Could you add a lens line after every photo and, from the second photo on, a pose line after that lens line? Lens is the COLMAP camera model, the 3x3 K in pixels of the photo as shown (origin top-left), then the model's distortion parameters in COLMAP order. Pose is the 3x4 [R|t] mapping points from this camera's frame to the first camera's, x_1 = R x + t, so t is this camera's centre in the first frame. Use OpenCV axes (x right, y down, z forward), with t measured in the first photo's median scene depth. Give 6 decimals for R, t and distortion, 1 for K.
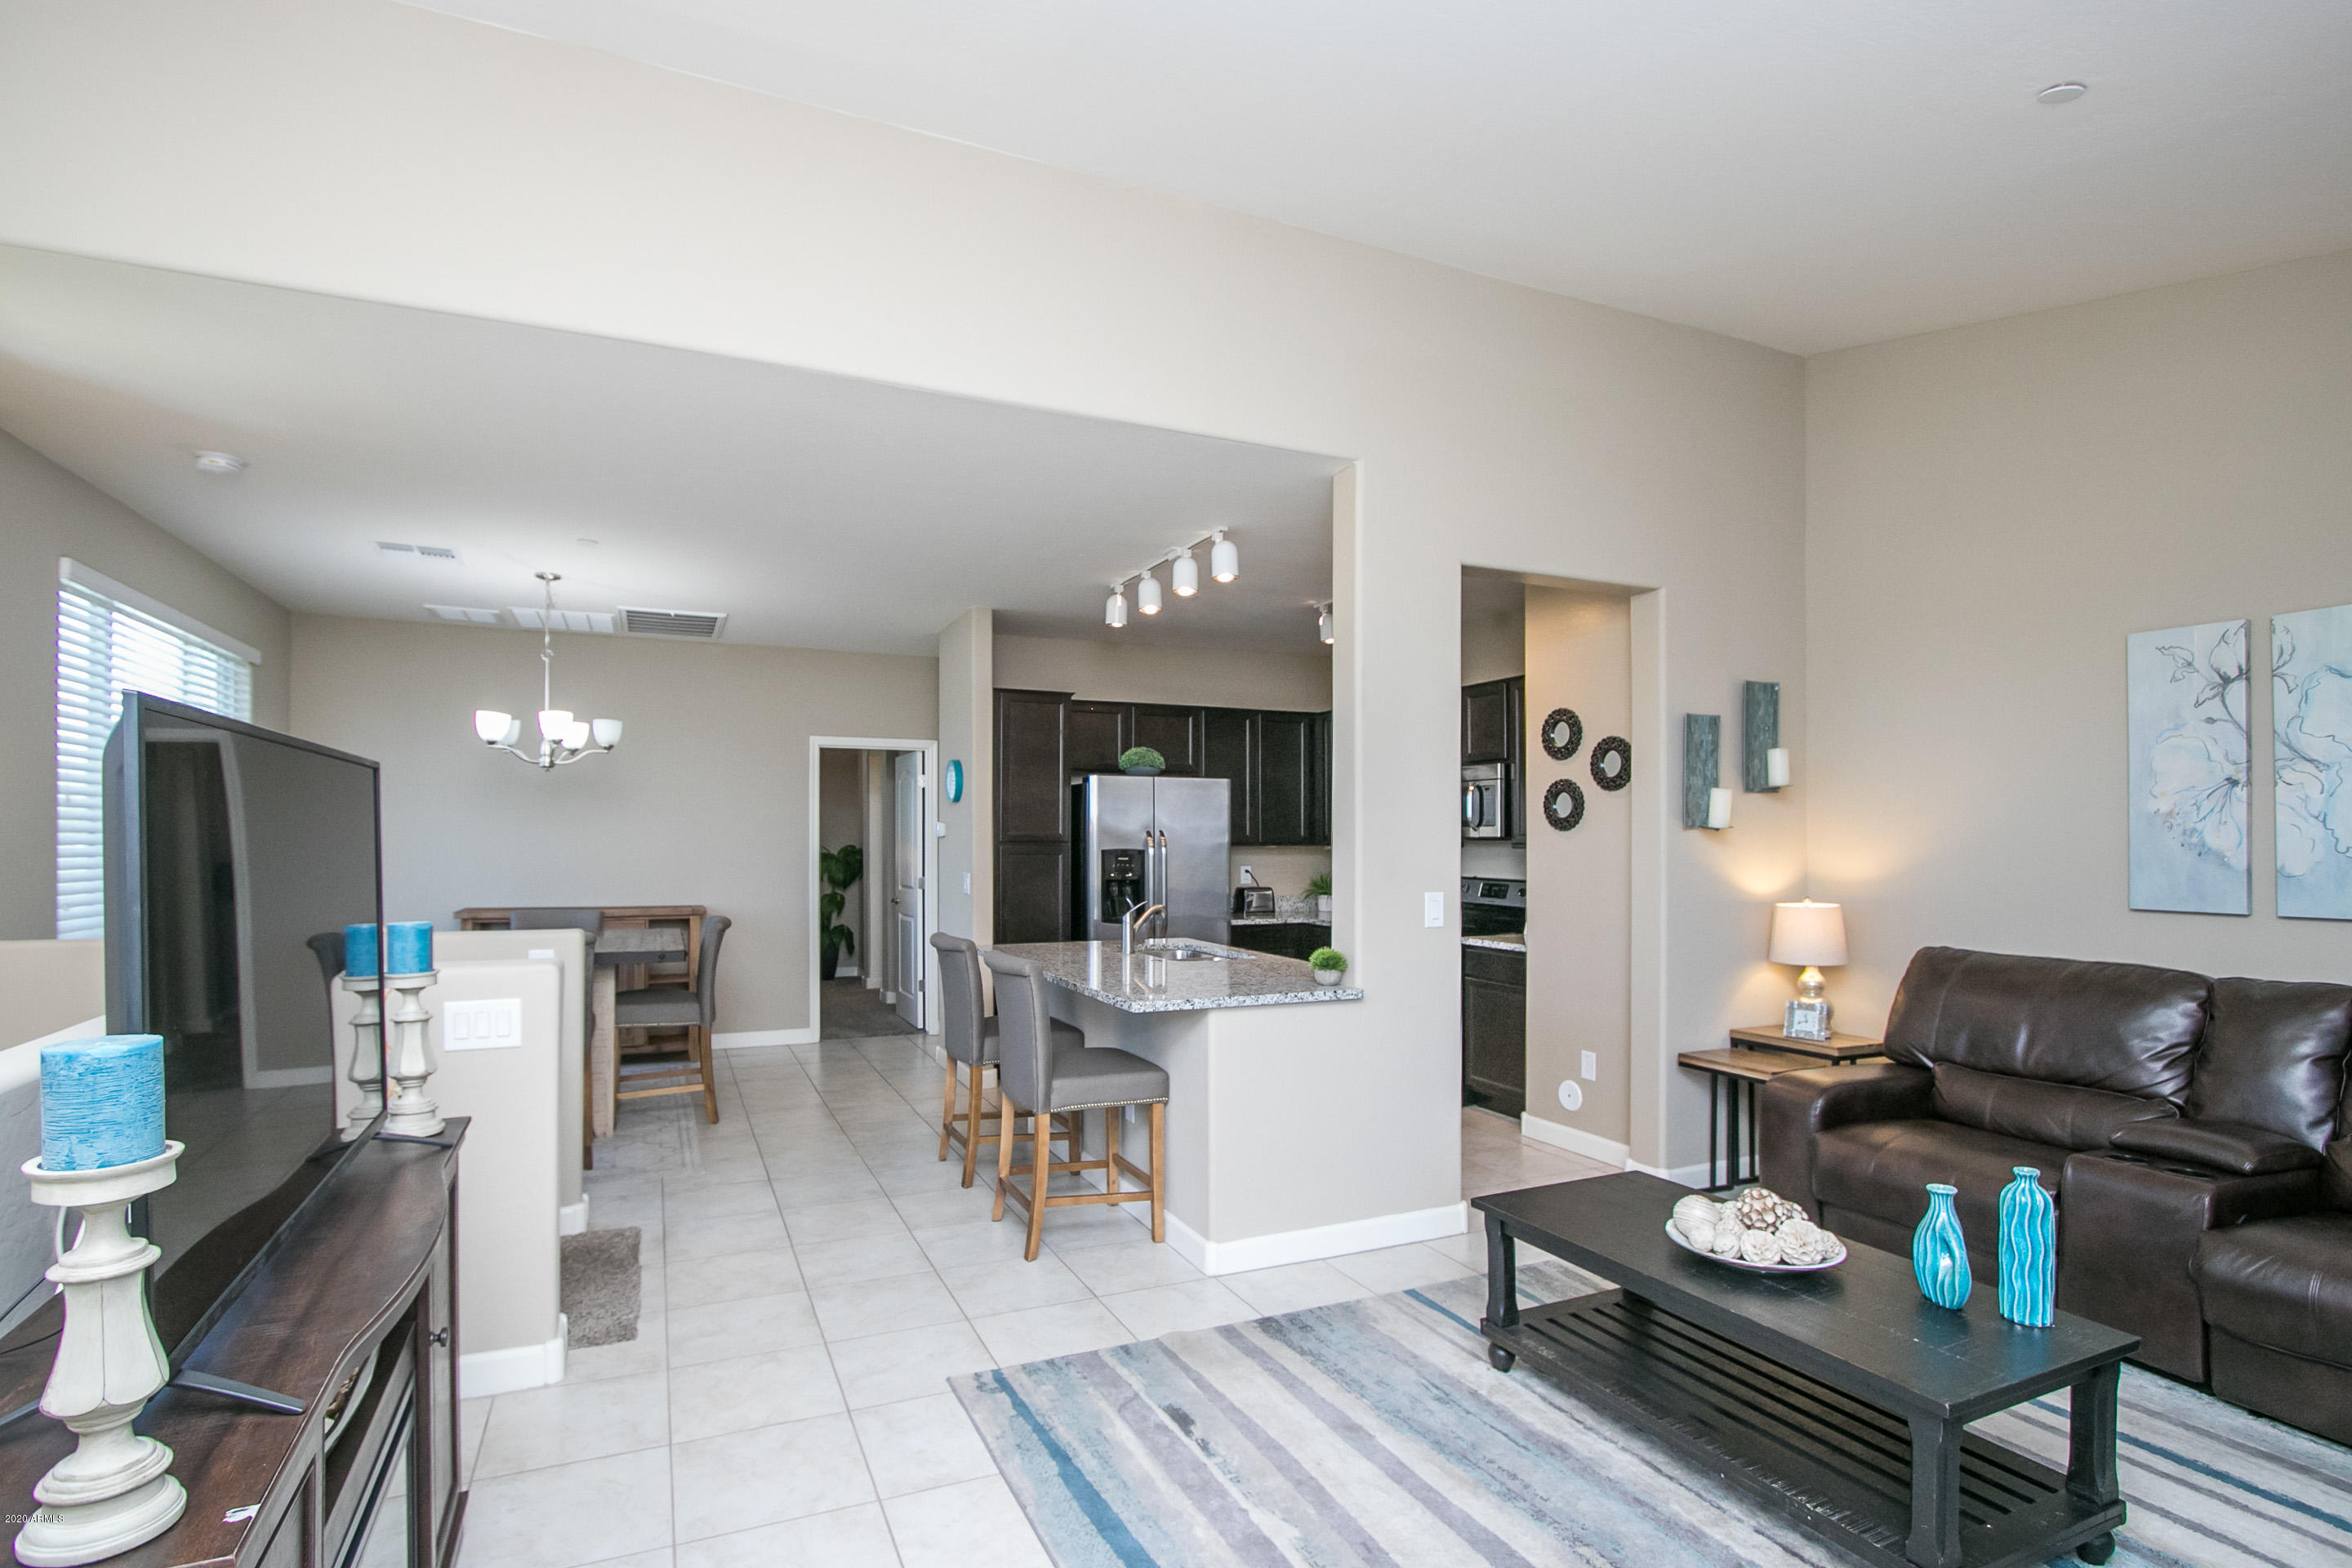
lens RADIAL K [[1204.5, 0, 1195.3], [0, 1204.5, 825.2], [0, 0, 1]] dist [-0.017531, 0.001323]
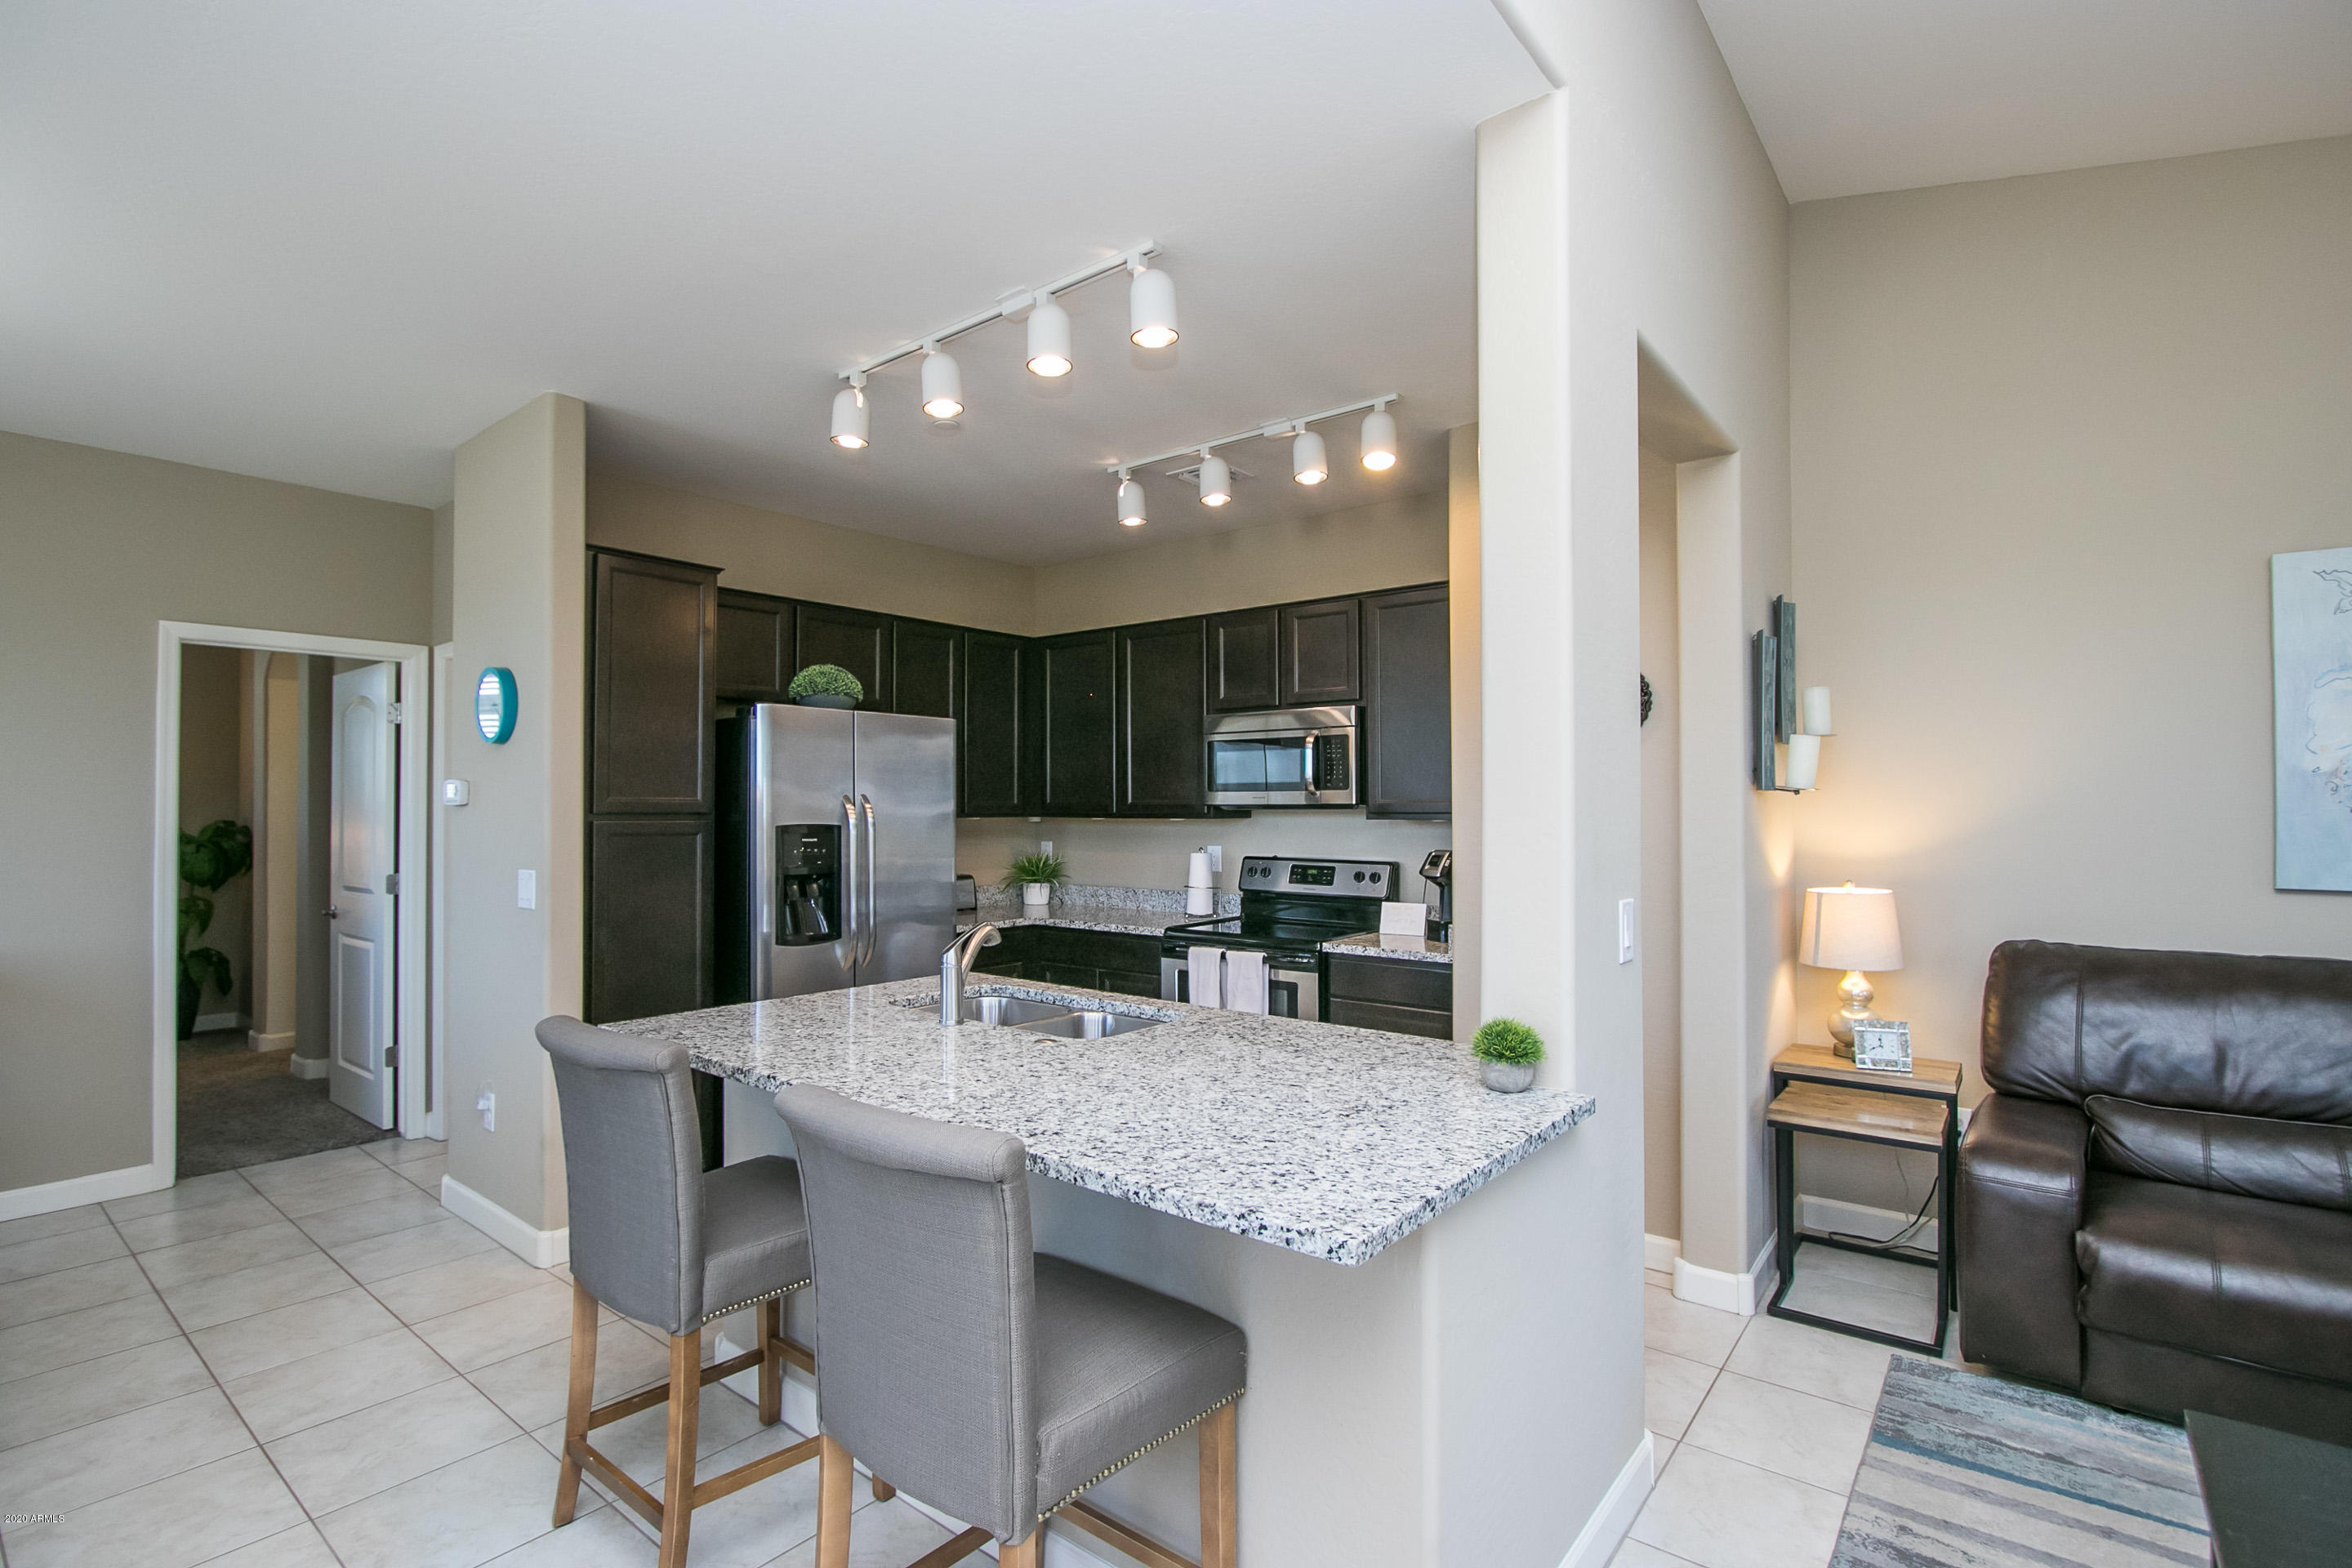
lens RADIAL K [[1119.1, 0, 1165.4], [0, 1119.1, 782.3], [0, 0, 1]] dist [-0.011229, 0.000608]
pose [[0.901078, 0.006442, 0.433610, -0.162437], [-0.001277, 0.999925, -0.012201, 0.005134], [-0.433656, 0.010440, 0.901018, 0.448997]]
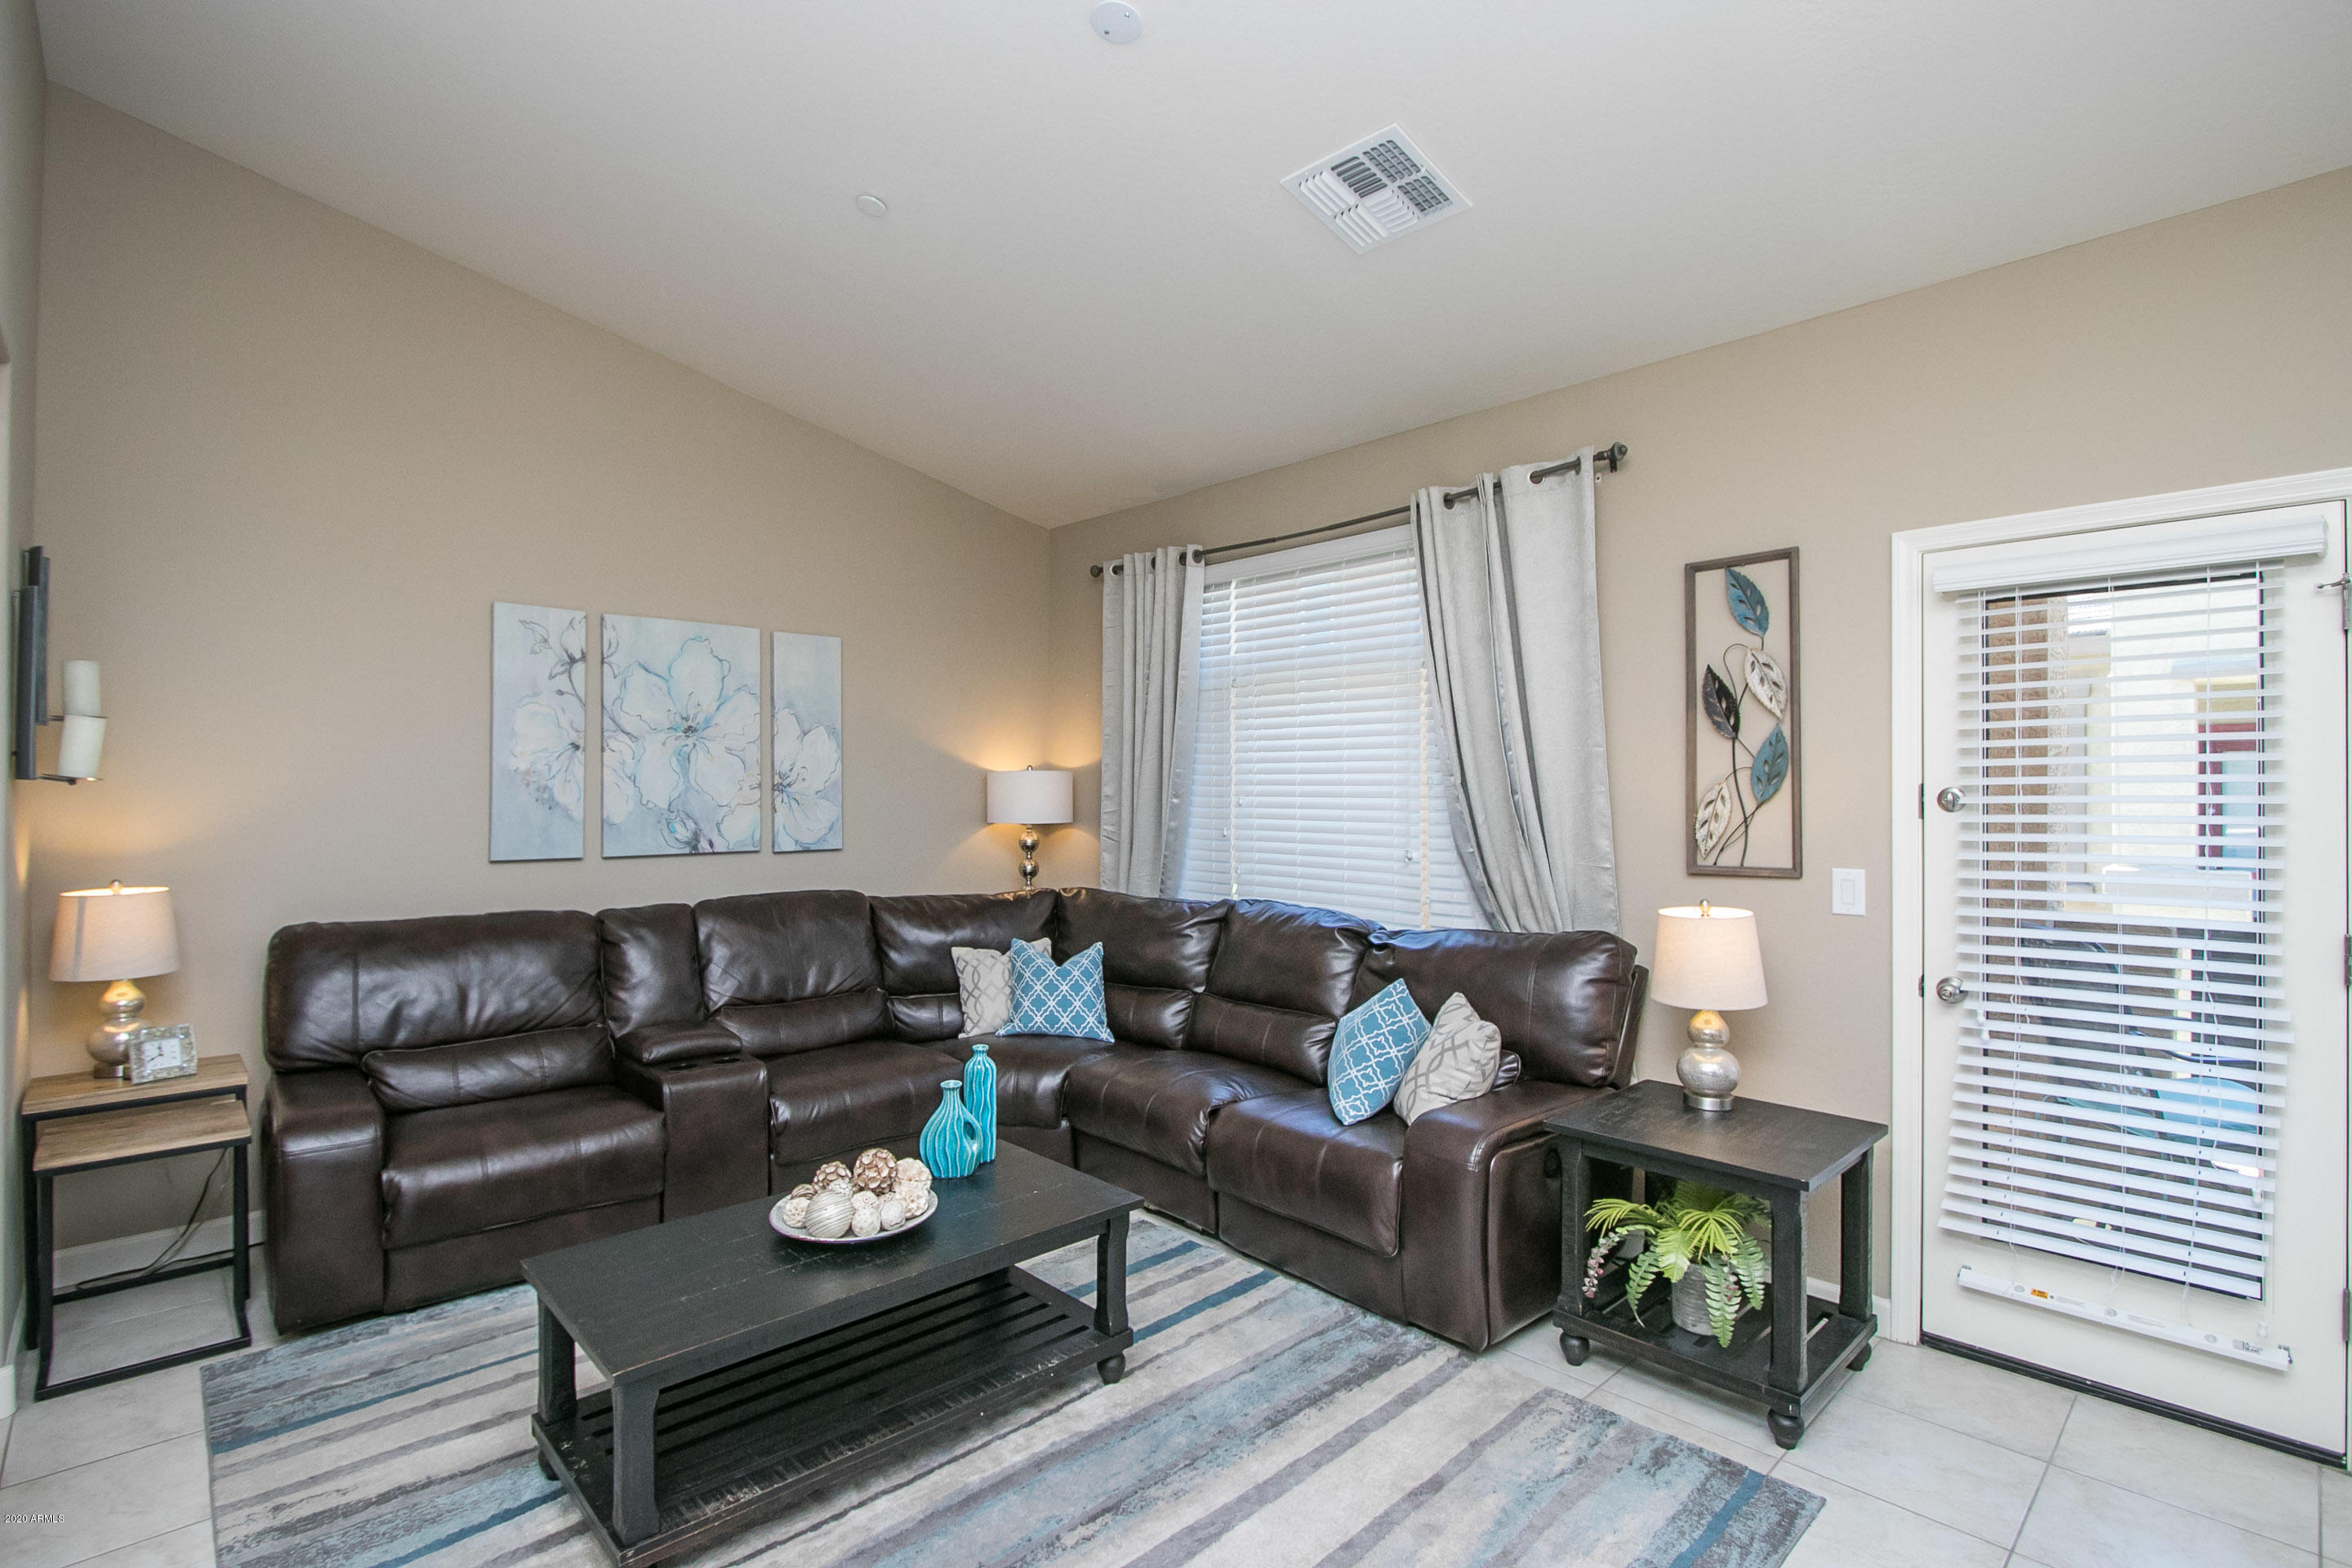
lens RADIAL K [[1094.3, 0, 1176.0], [0, 1094.3, 784.0], [0, 0, 1]] dist [-0.001748, 0.000164]
pose [[-0.308624, 0.001299, 0.951183, -0.226862], [-0.014946, 0.999869, -0.006215, -0.000810], [-0.951067, -0.016135, -0.308564, 0.501811]]
